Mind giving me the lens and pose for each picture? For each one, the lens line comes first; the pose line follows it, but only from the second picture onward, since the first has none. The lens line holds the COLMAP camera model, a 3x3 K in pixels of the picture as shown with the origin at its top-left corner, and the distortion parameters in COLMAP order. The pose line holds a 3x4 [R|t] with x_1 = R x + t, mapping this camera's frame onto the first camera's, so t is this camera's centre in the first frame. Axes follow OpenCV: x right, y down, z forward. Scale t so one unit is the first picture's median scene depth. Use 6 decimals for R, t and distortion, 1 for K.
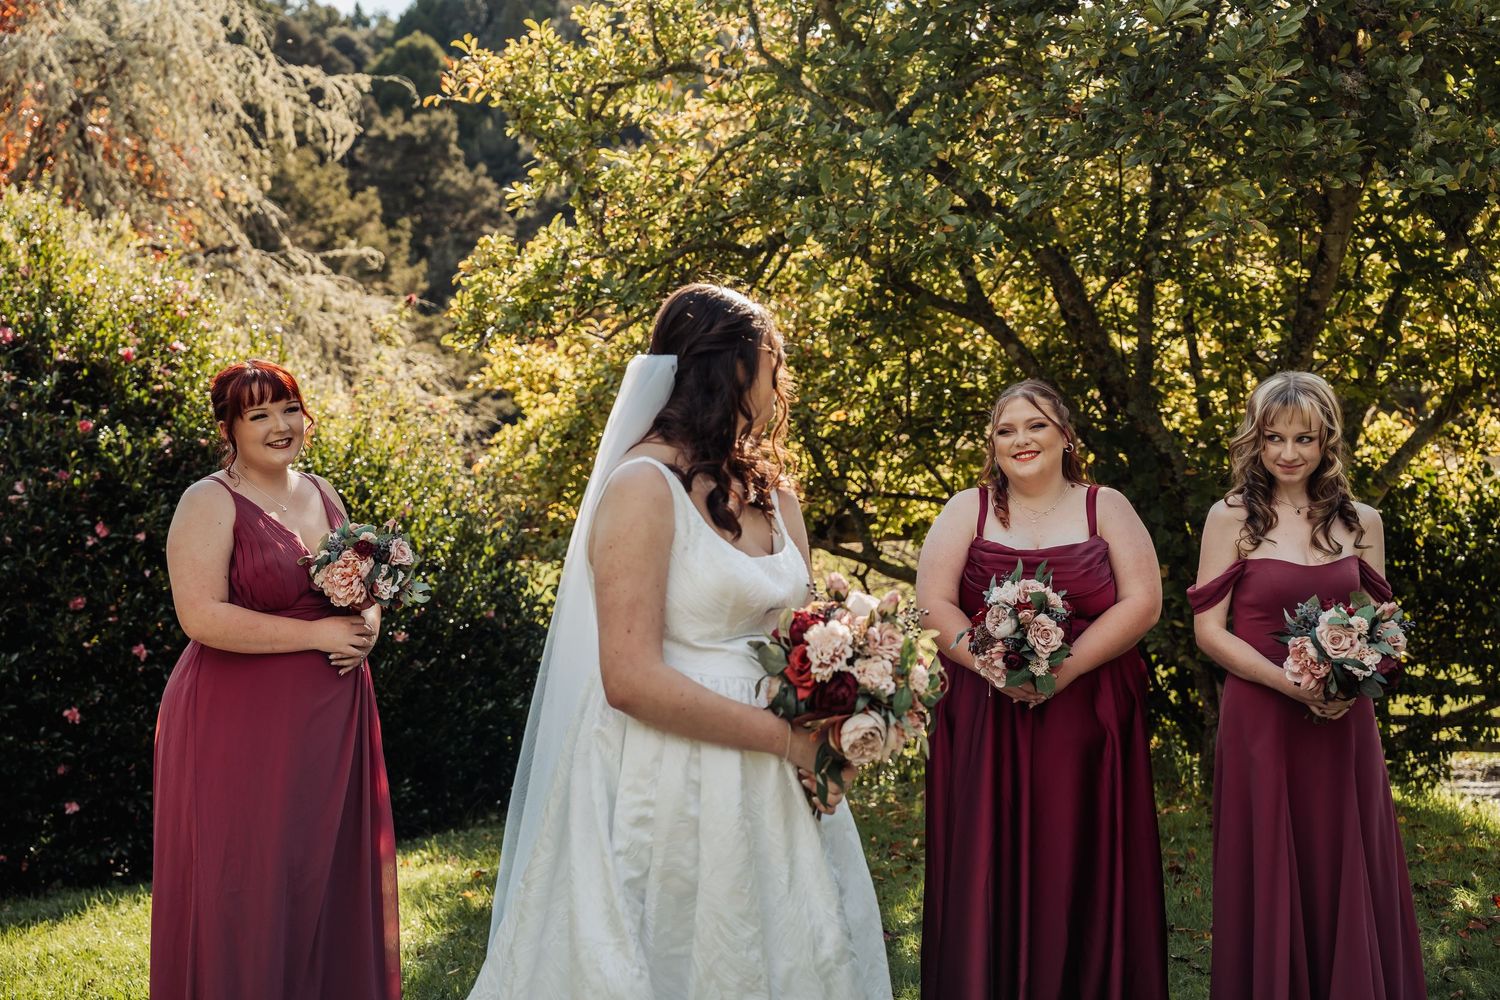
lens RADIAL K [[2204.9, 0, 750.0], [0, 2204.9, 500.0], [0, 0, 1]] dist [0.248044, -0.010978]
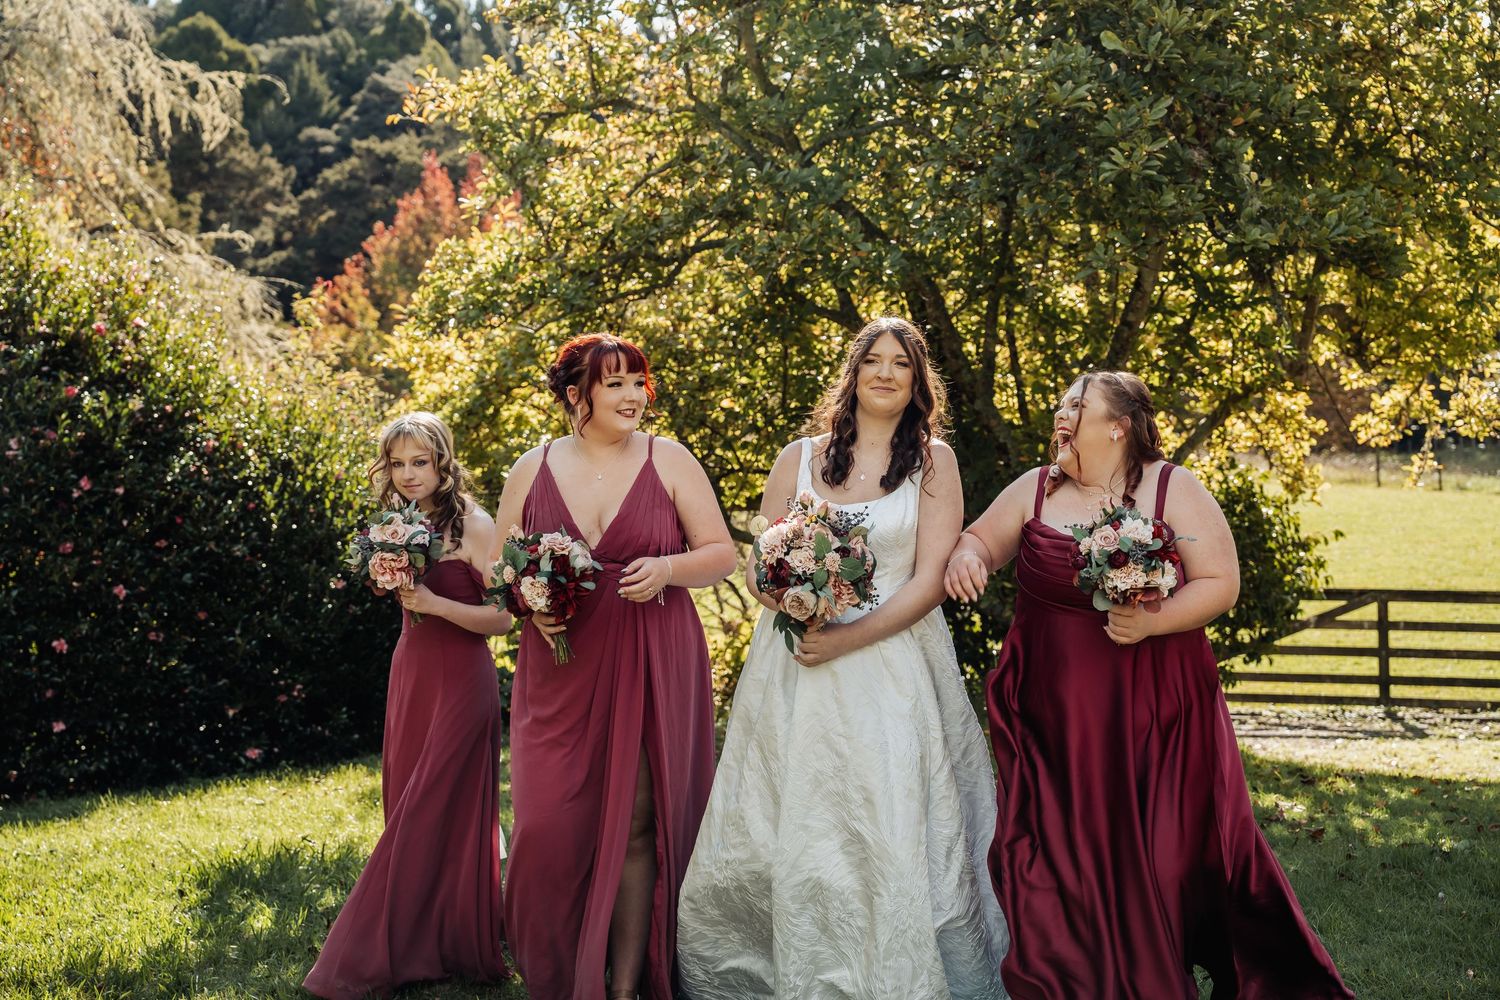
lens RADIAL K [[2078.0, 0, 750.0], [0, 2078.0, 500.0], [0, 0, 1]] dist [0.228779, 0.013788]
pose [[0.991973, 0.024373, 0.124080, -0.081830], [-0.025791, 0.999619, 0.009839, 0.002205], [-0.123793, -0.012960, 0.992223, -0.096892]]
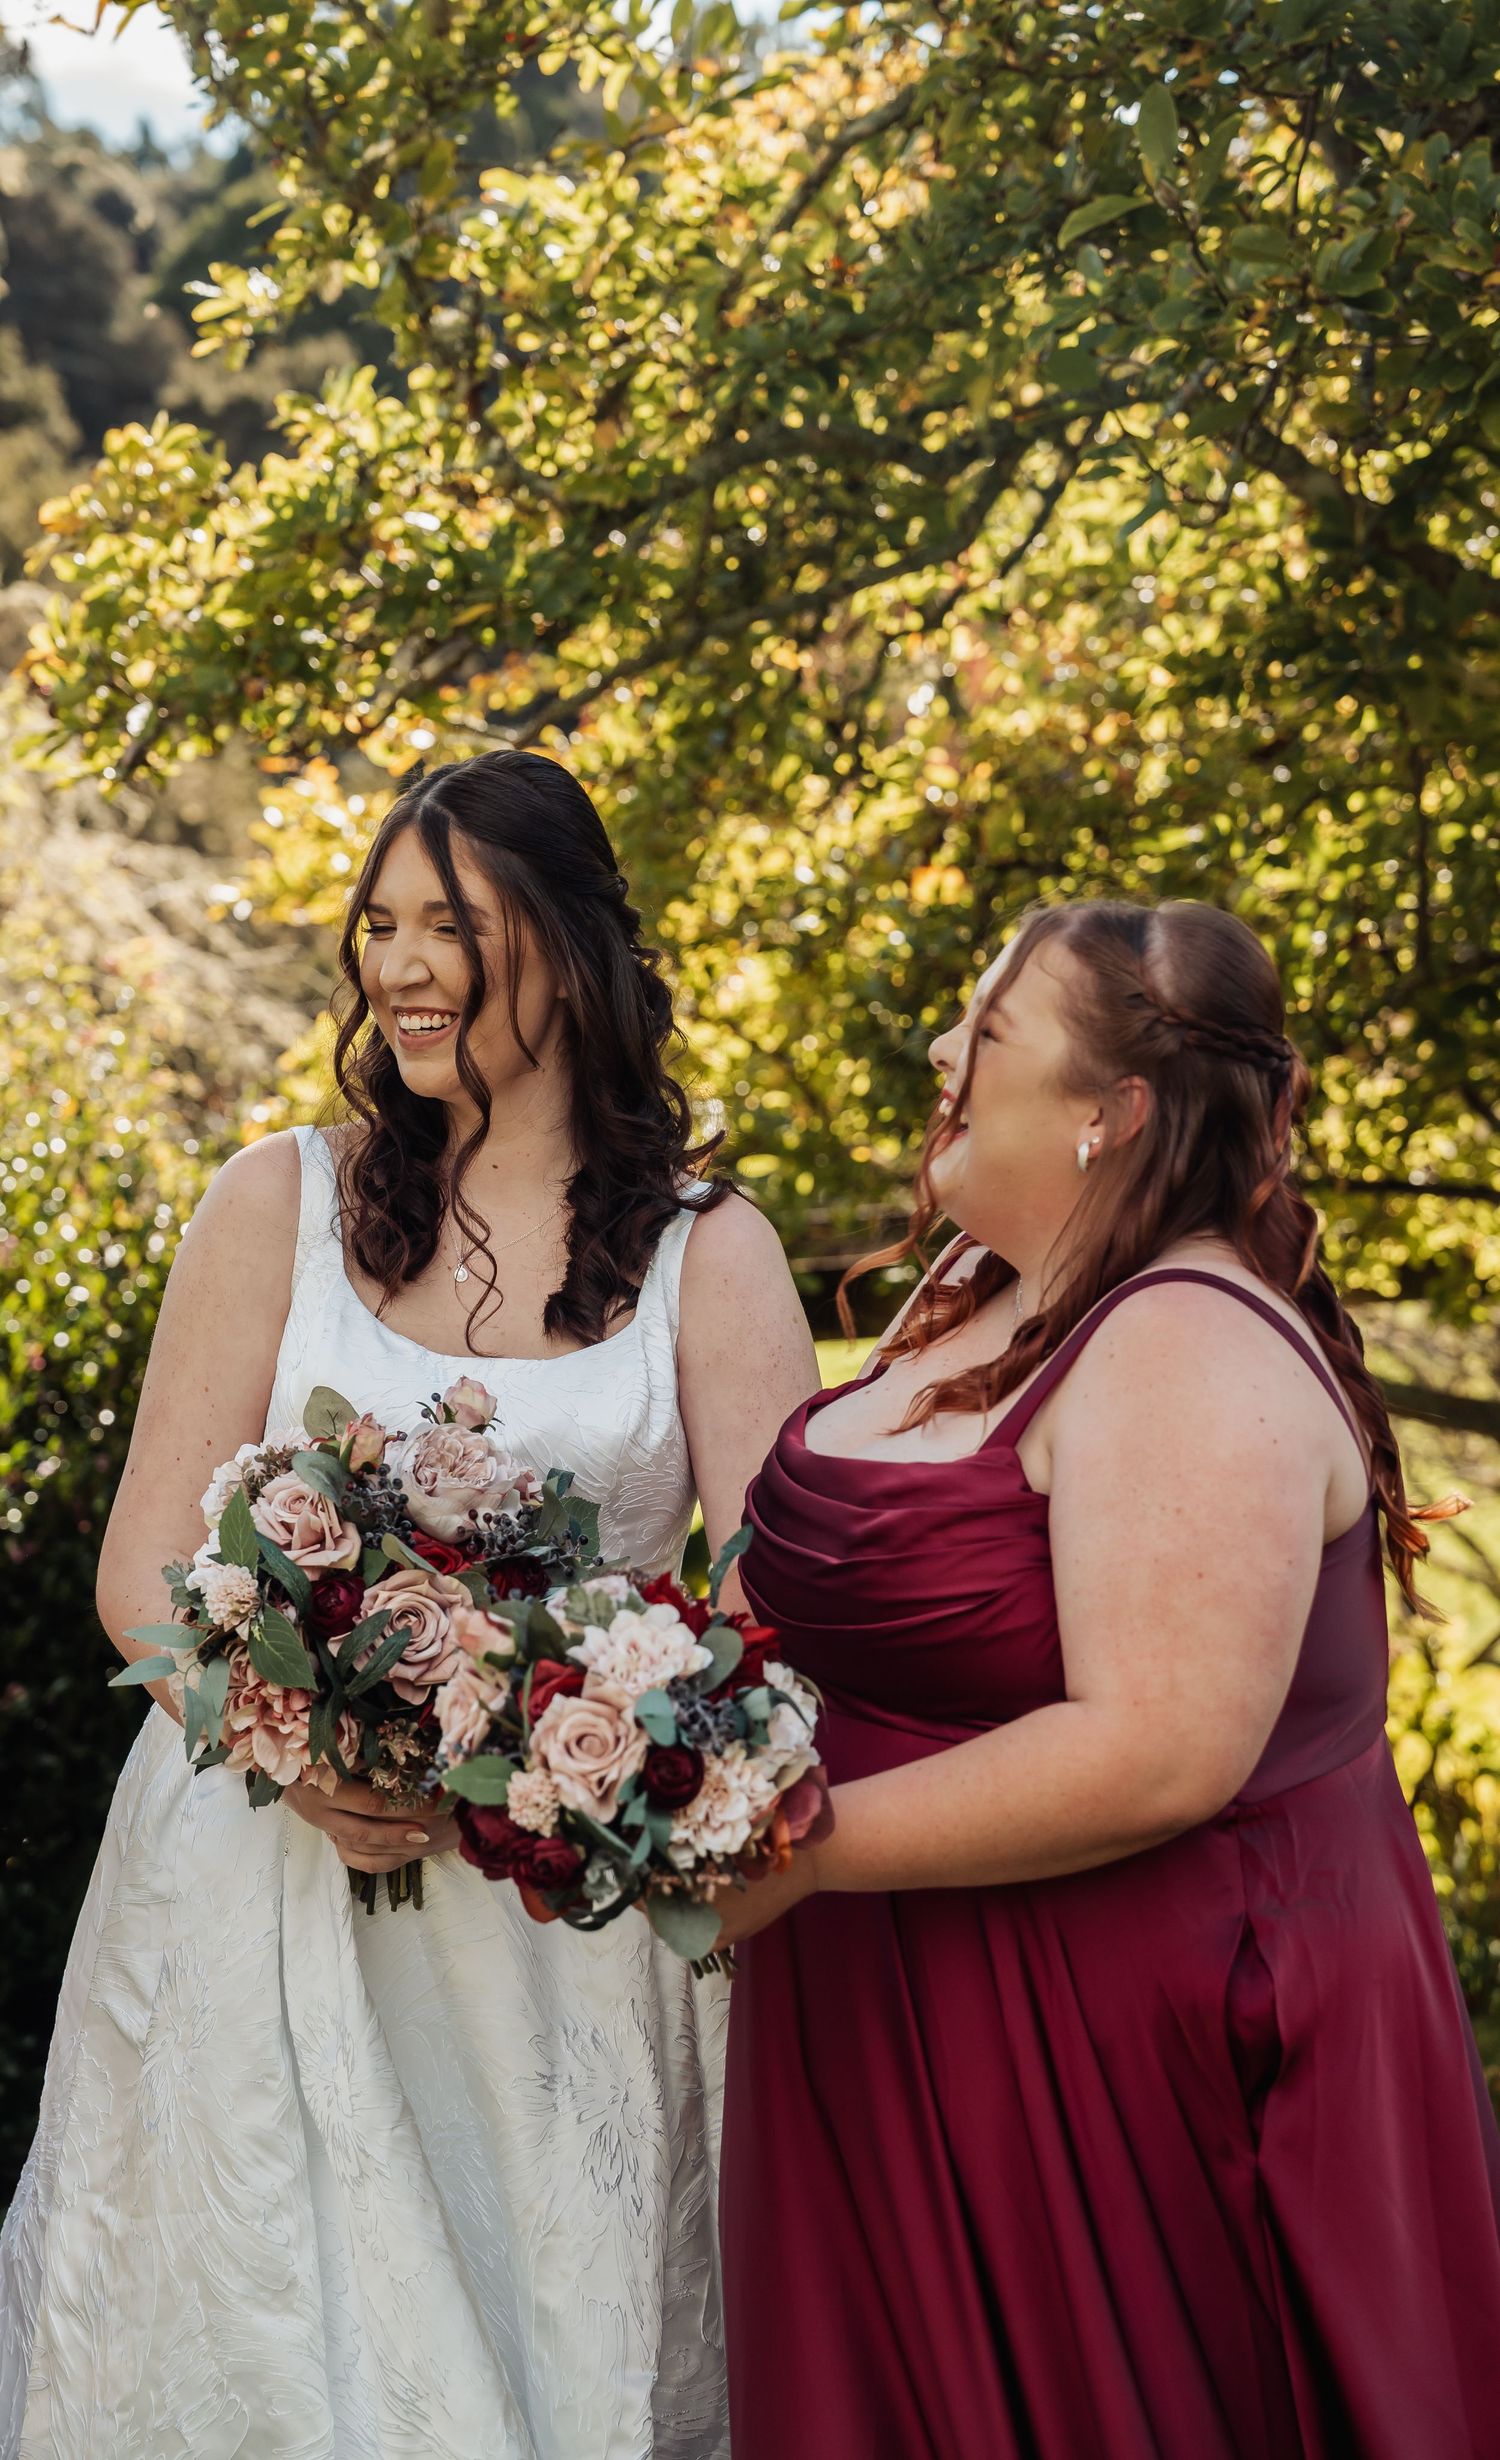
lens RADIAL K [[4721.8, 0, 659.8], [0, 4721.8, 1233.2], [0, 0, 1]] dist [0.365584, -0.194103]
pose [[0.996763, -0.018629, -0.078211, 0.011505], [0.019239, 0.999790, 0.007048, -0.002418], [0.078064, -0.008530, 0.996912, 0.258328]]
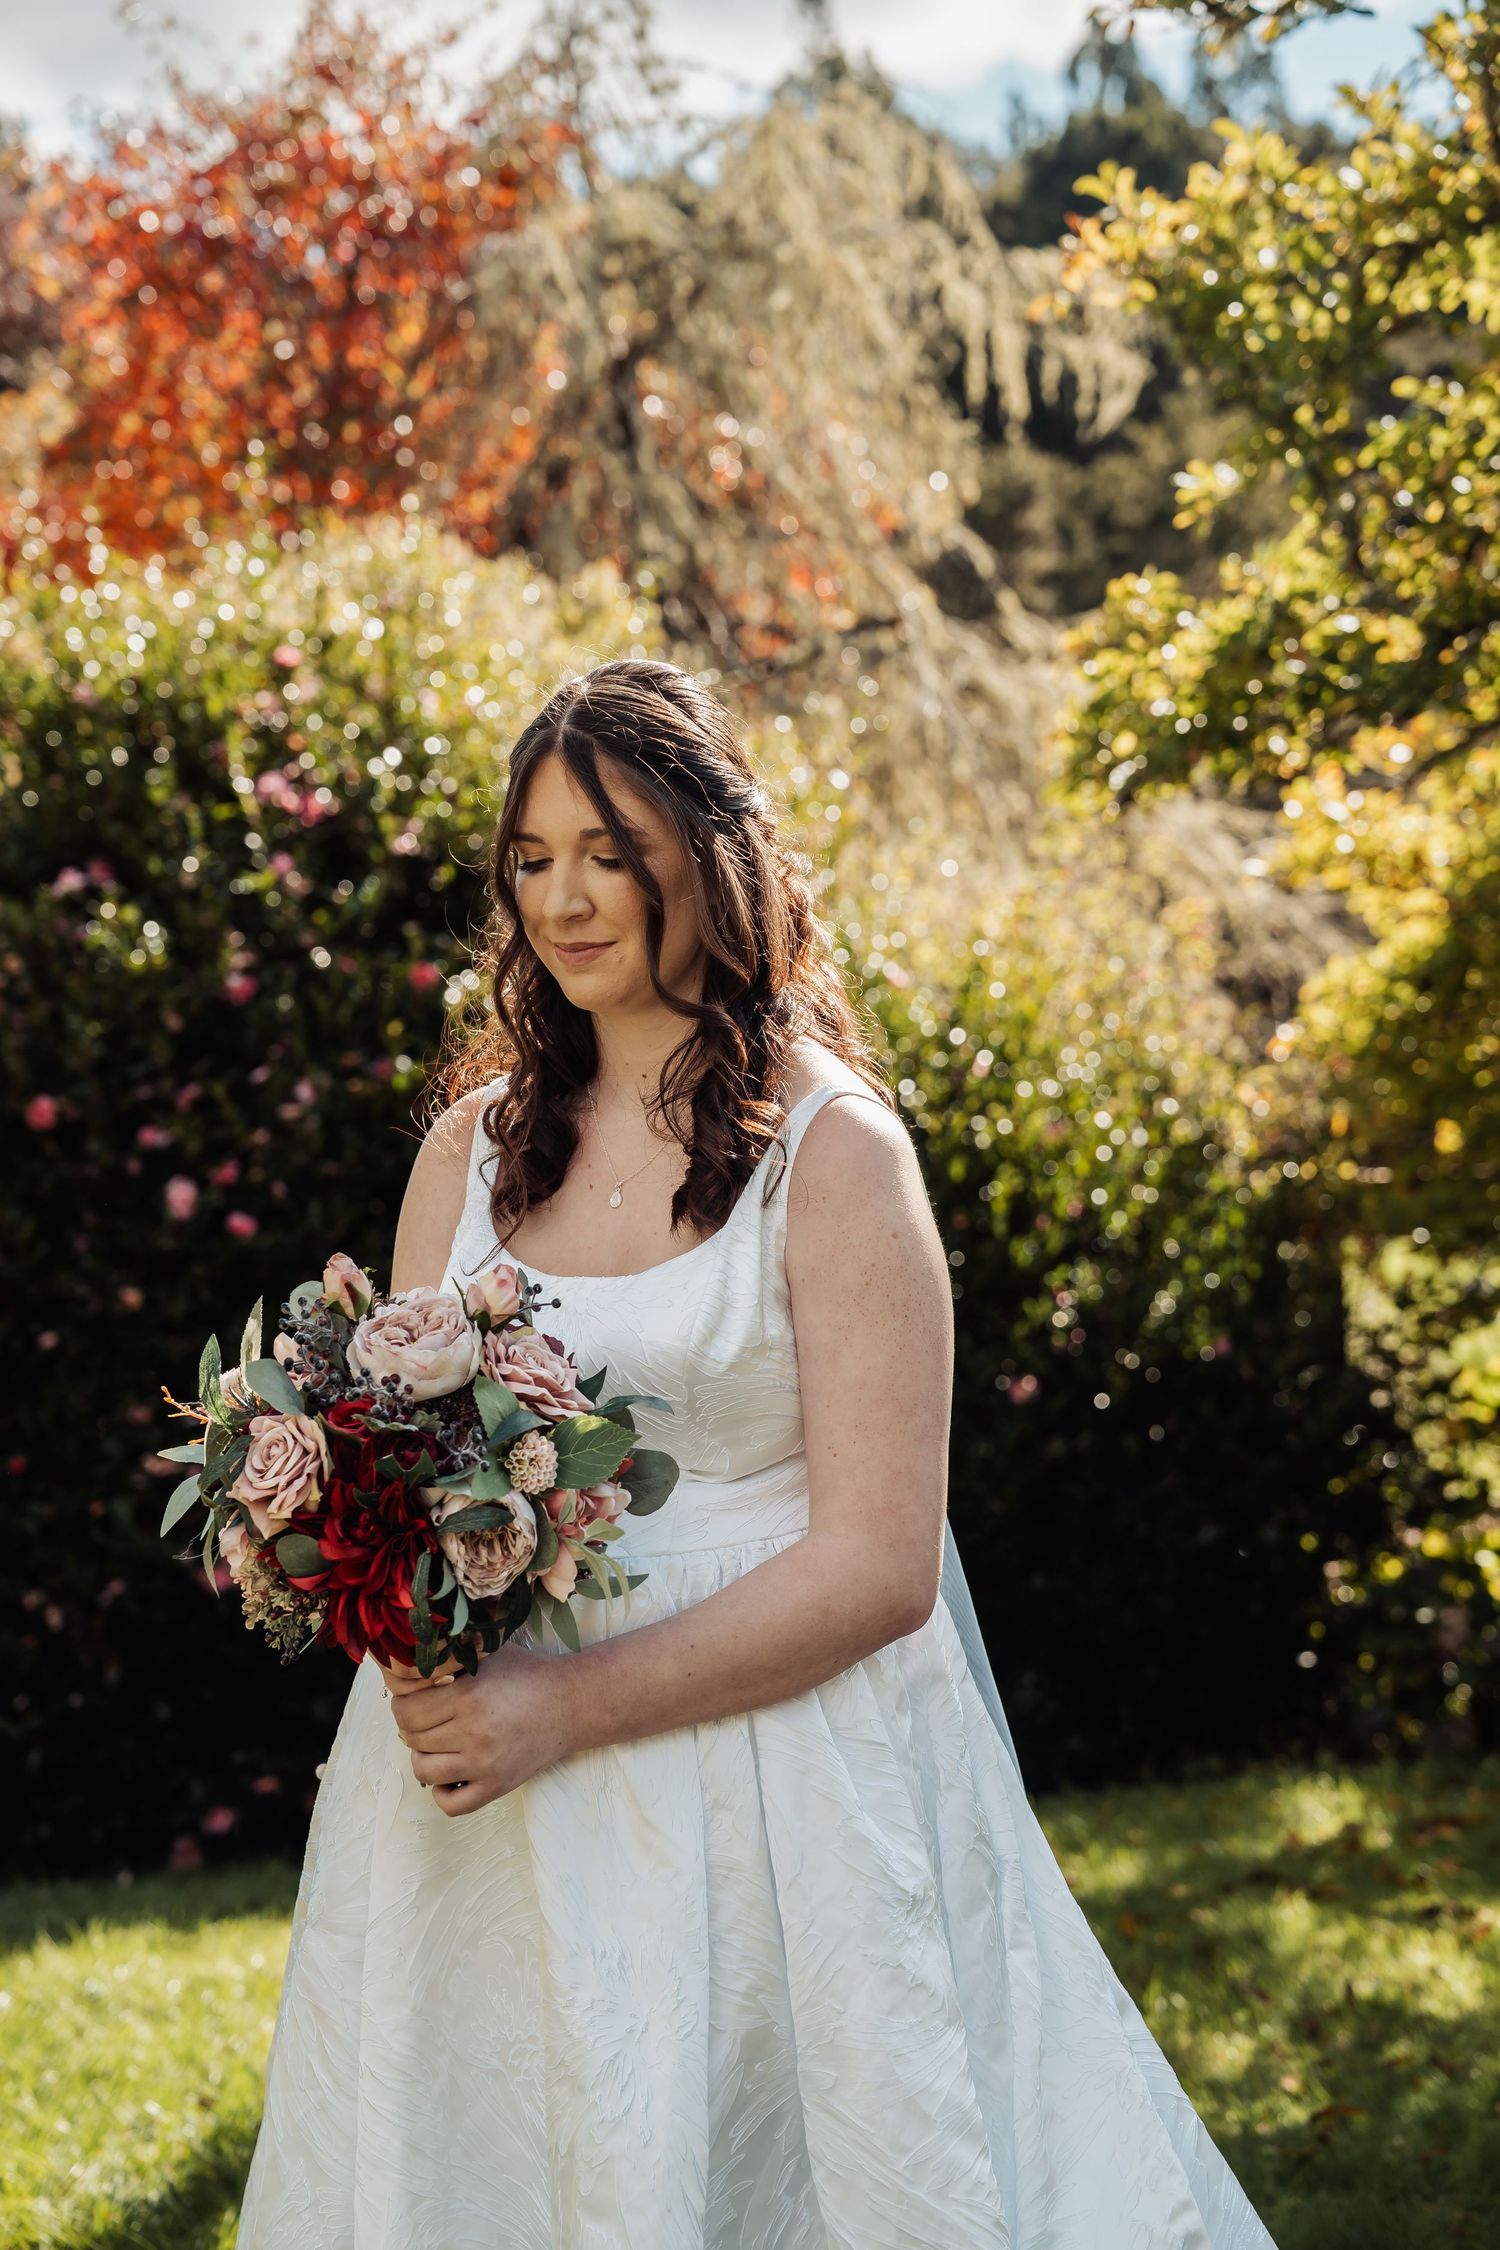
lens RADIAL K [[4366.1, 0, 747.8], [0, 4366.1, 1148.1], [0, 0, 1]] dist [0.349320, 0.120211]
pose [[0.947520, 0.006061, -0.319638, 0.098861], [-0.002404, 0.999927, 0.011836, -0.004323], [0.319686, -0.010446, 0.947466, 0.046792]]
